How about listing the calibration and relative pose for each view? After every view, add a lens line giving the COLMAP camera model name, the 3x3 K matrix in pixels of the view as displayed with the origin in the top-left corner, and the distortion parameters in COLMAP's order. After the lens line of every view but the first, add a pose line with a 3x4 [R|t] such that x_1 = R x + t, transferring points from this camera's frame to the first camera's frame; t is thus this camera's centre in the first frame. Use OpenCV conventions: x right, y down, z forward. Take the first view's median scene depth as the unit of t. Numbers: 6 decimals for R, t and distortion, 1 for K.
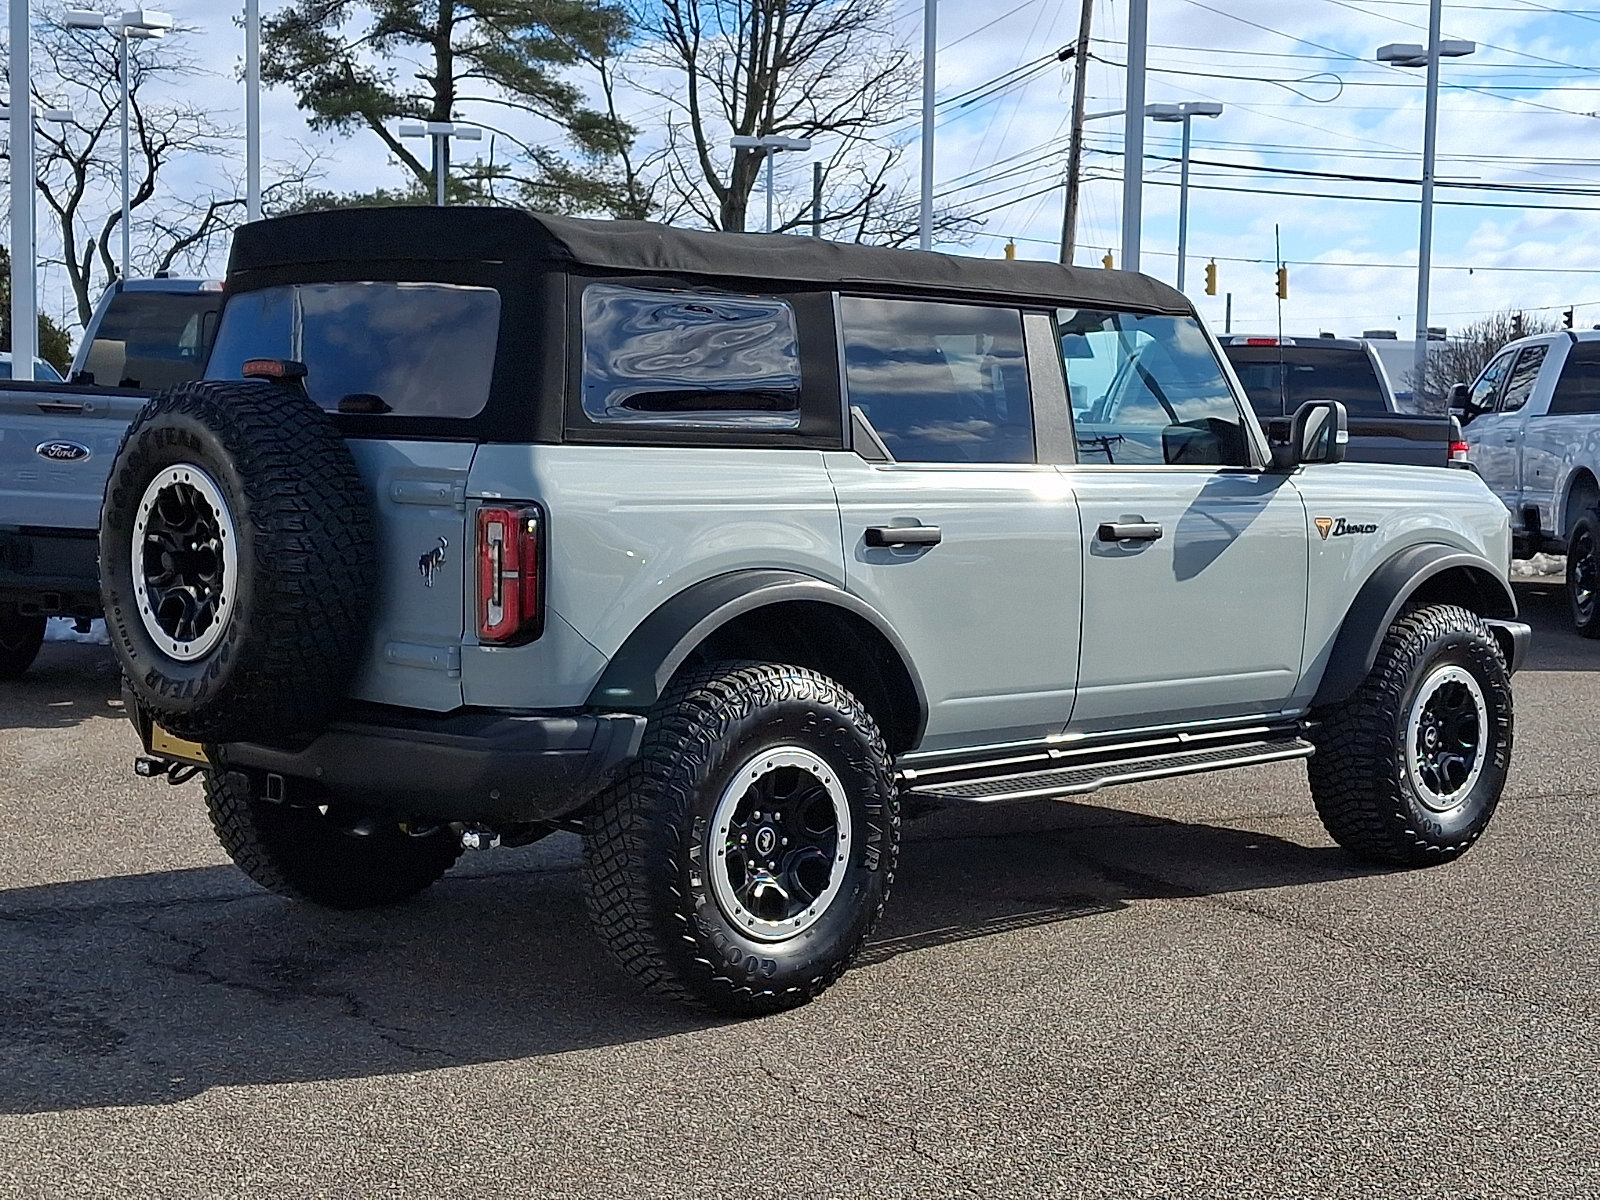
lens RADIAL K [[2396.8, 0, 859.3], [0, 2396.8, 628.3], [0, 0, 1]] dist [0.271862, -0.971146]
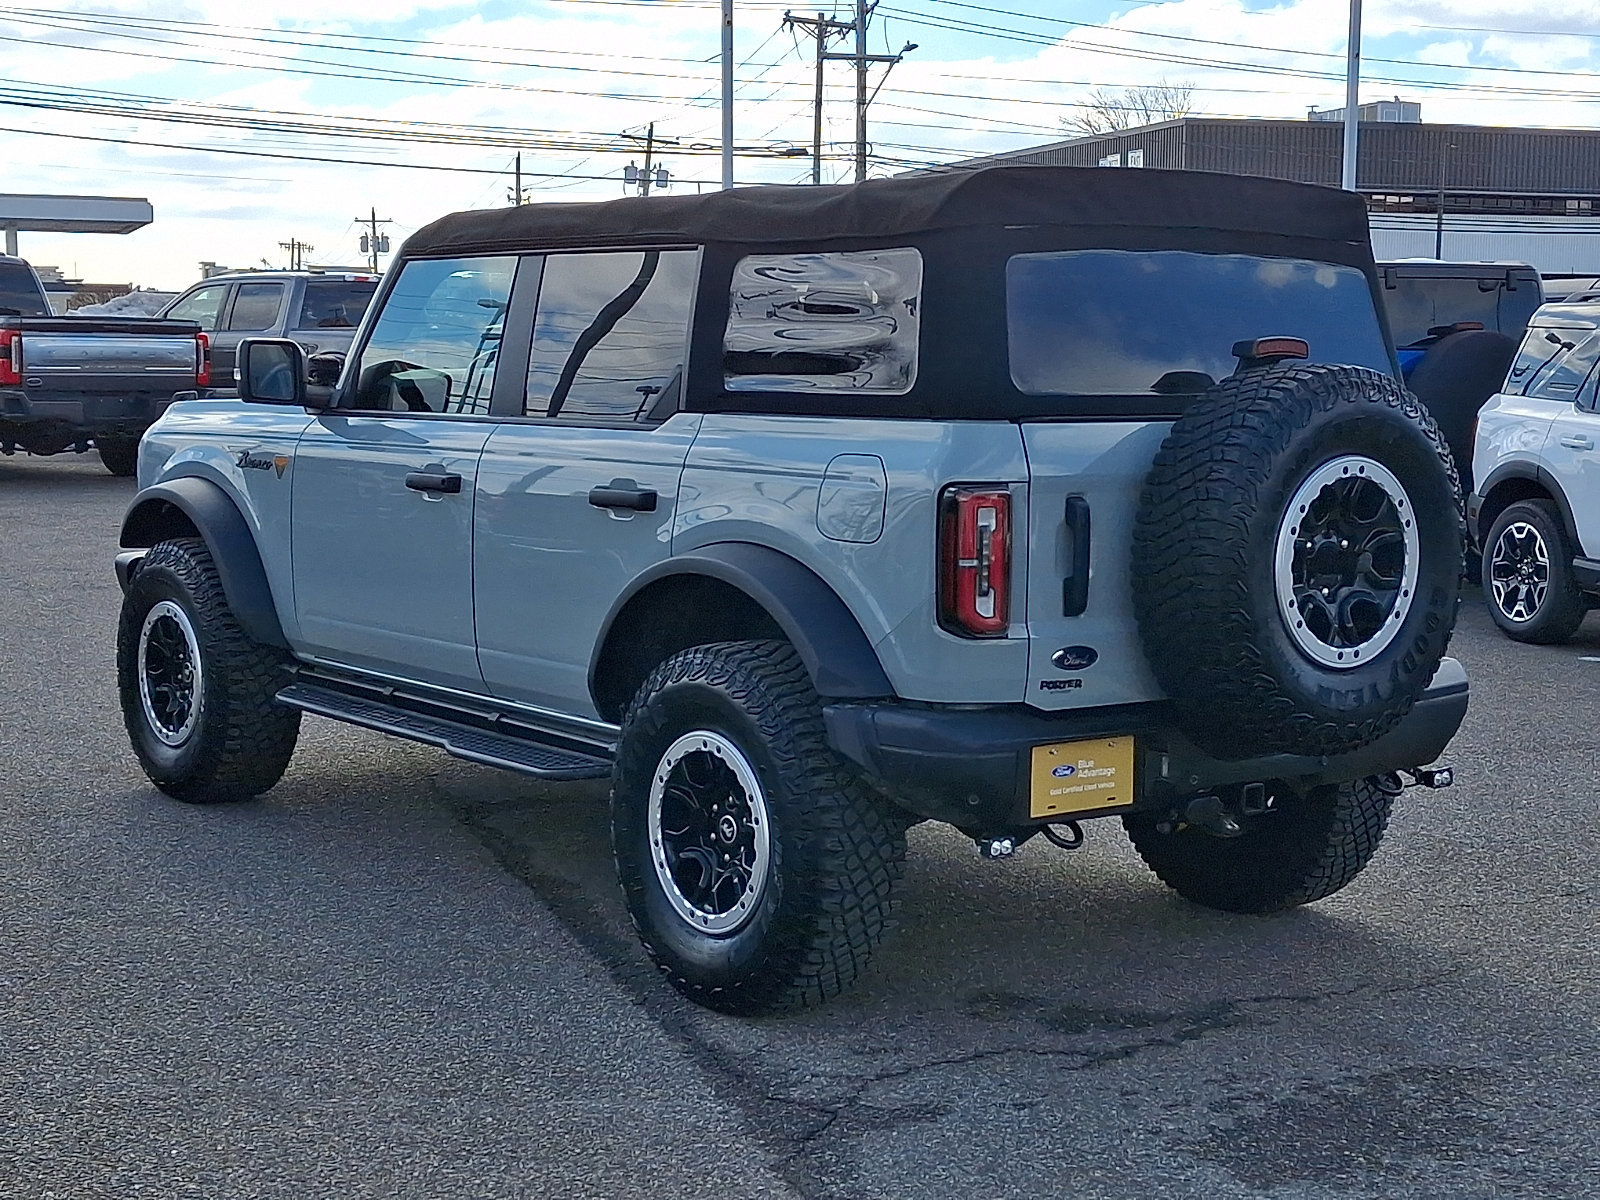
lens RADIAL K [[2403.5, 0, 843.7], [0, 2403.5, 580.6], [0, 0, 1]] dist [0.258959, -0.854482]
pose [[0.108396, -0.116105, 0.987304, -1.128630], [0.075600, 0.991243, 0.108269, -0.125485], [-0.991229, 0.062904, 0.116224, 1.009296]]
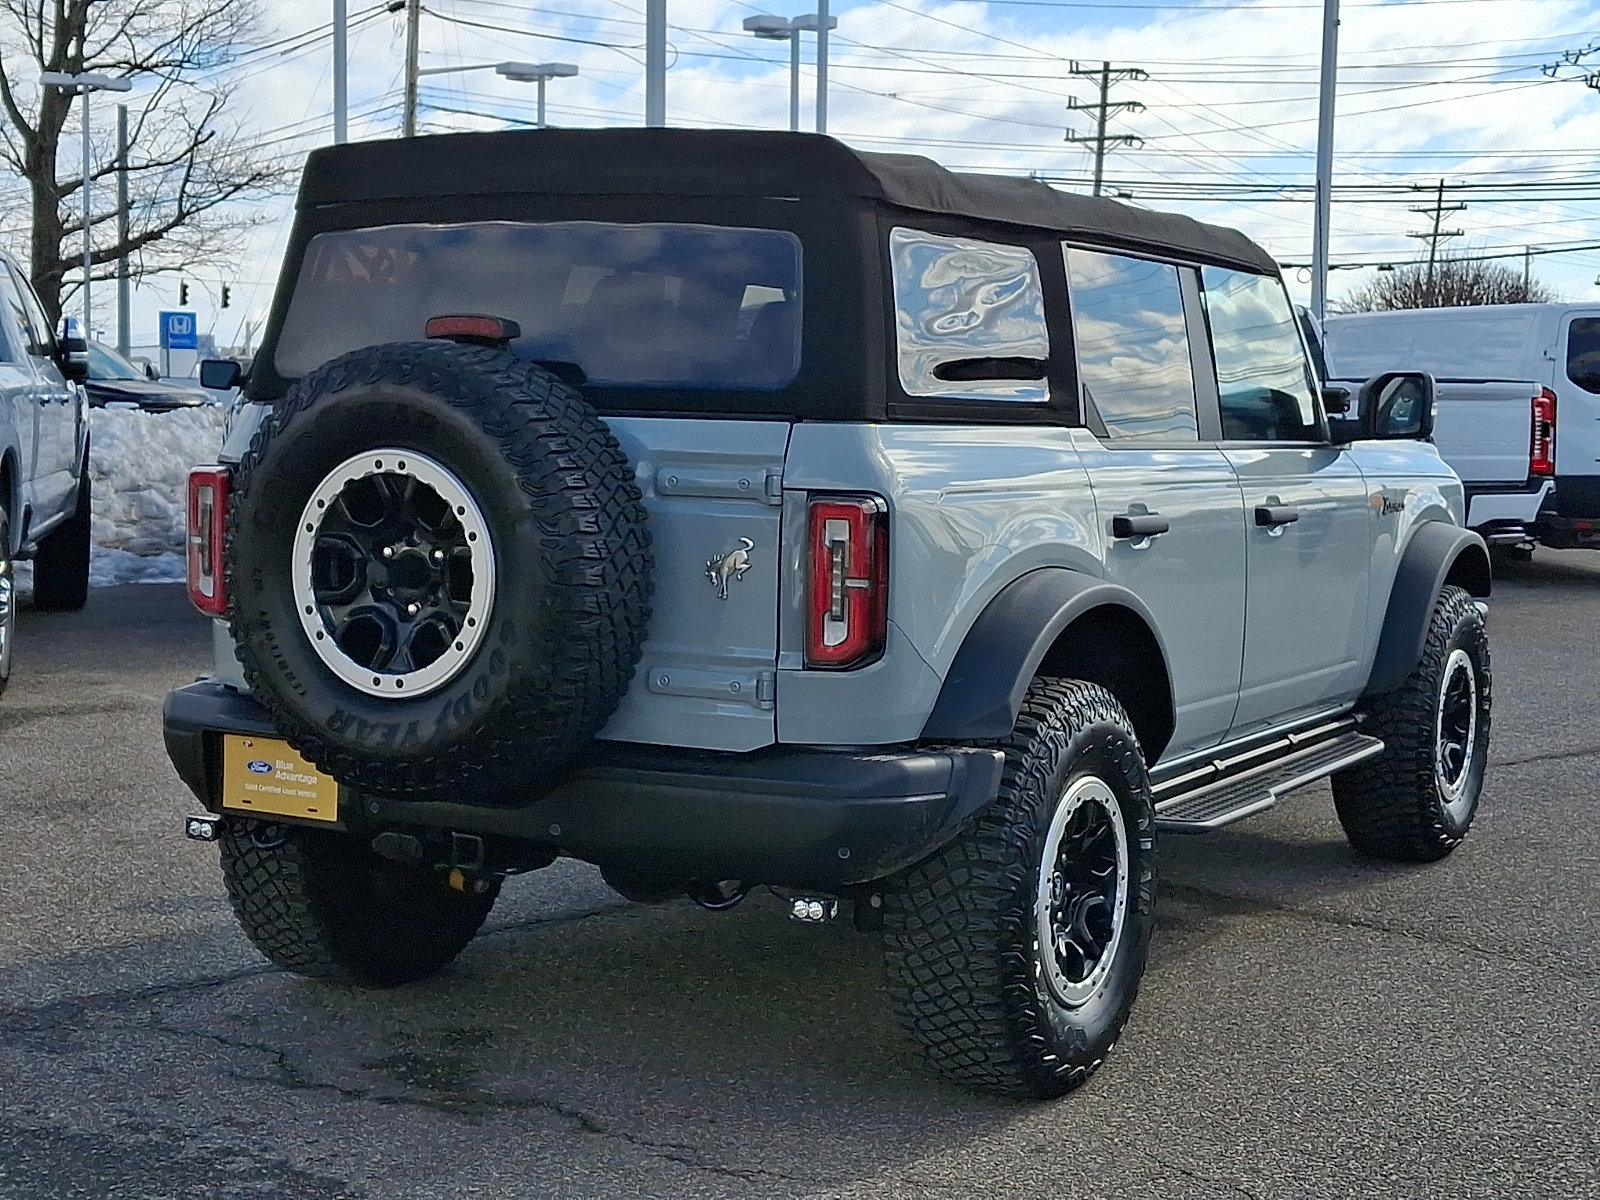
lens RADIAL K [[2395.0, 0, 800.0], [0, 2395.0, 600.0], [0, 0, 1]] dist [0.253065, -0.668189]
pose [[0.960410, -0.021652, 0.277748, -0.342471], [0.020708, 0.999766, 0.006333, -0.019320], [-0.277820, -0.000331, 0.960633, 0.198871]]
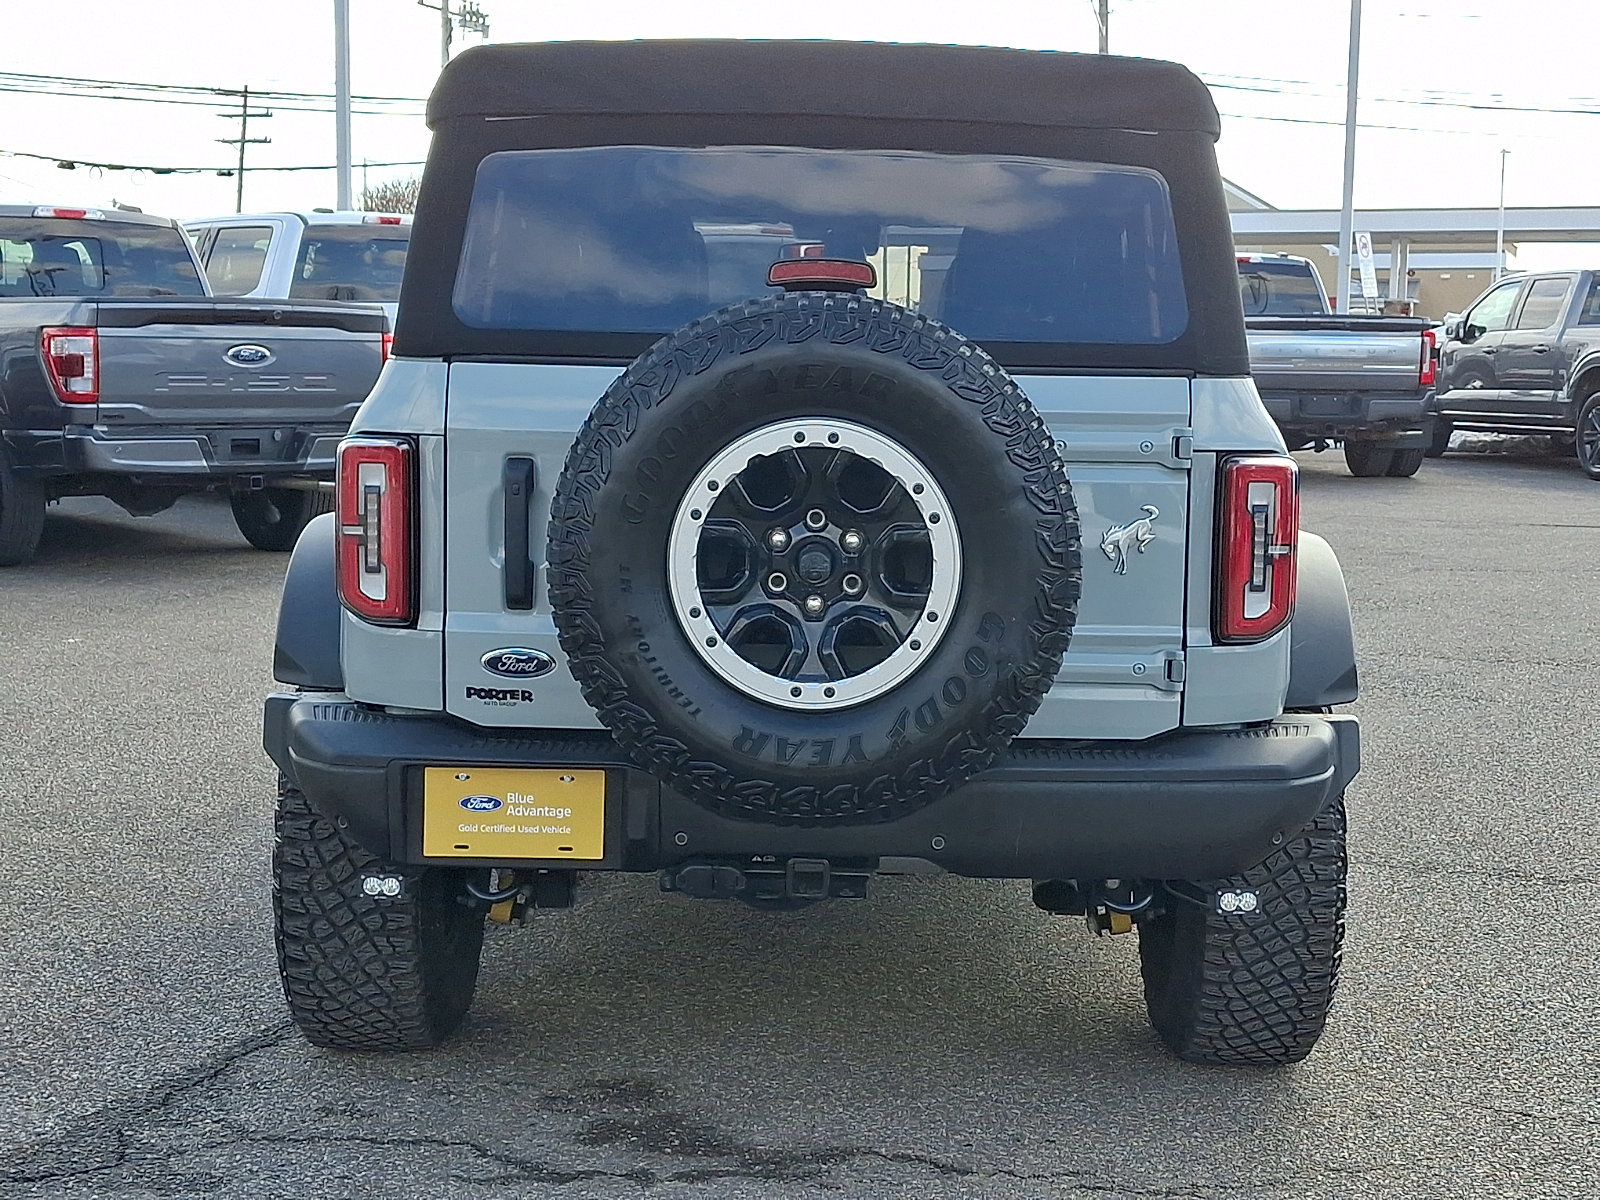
lens RADIAL K [[2403.5, 0, 843.7], [0, 2403.5, 580.6], [0, 0, 1]] dist [0.258959, -0.854482]
pose [[0.705683, -0.078806, 0.704132, -0.689617], [0.055666, 0.996890, 0.055782, -0.055269], [-0.706338, -0.000168, 0.707875, 0.487909]]
